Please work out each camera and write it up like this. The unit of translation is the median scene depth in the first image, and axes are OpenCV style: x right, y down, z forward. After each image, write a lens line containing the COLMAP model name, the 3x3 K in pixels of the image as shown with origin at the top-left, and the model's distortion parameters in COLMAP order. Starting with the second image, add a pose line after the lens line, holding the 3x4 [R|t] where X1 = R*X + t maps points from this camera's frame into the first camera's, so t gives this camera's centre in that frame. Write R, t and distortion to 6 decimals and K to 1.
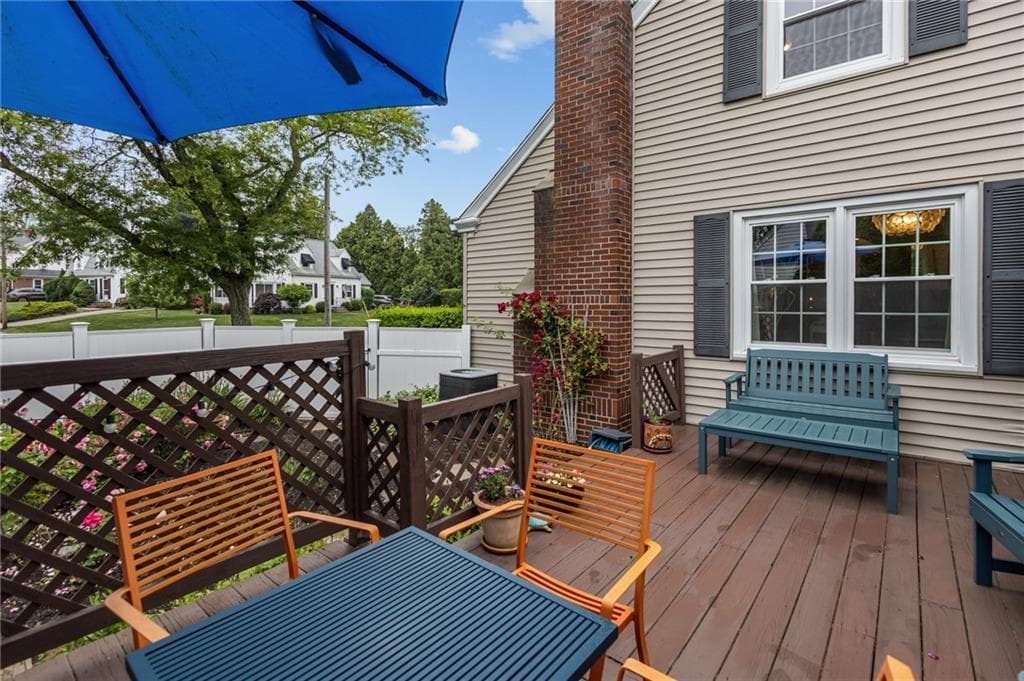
lens RADIAL K [[493.6, 0, 512.0], [0, 493.6, 340.5], [0, 0, 1]] dist [0.002200, 0.000040]
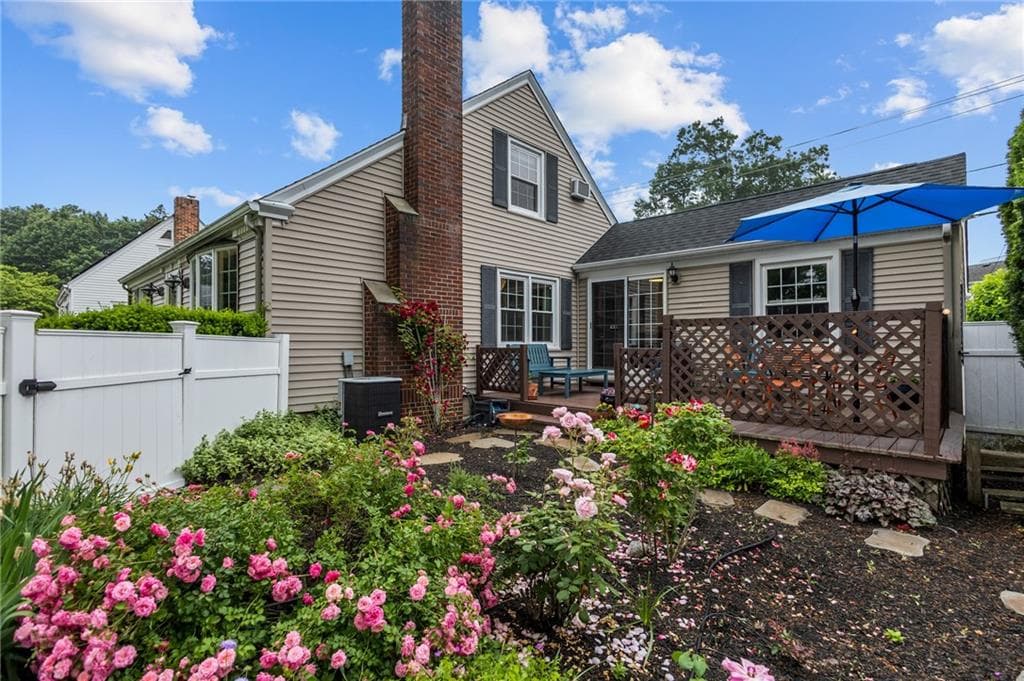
lens RADIAL K [[468.9, 0, 513.3], [0, 468.9, 349.3], [0, 0, 1]] dist [0.003533, -0.000669]
pose [[0.083927, -0.010726, 0.996414, -1.226063], [0.069910, 0.997542, 0.004850, 0.024494], [-0.994016, 0.069252, 0.084471, 0.838622]]
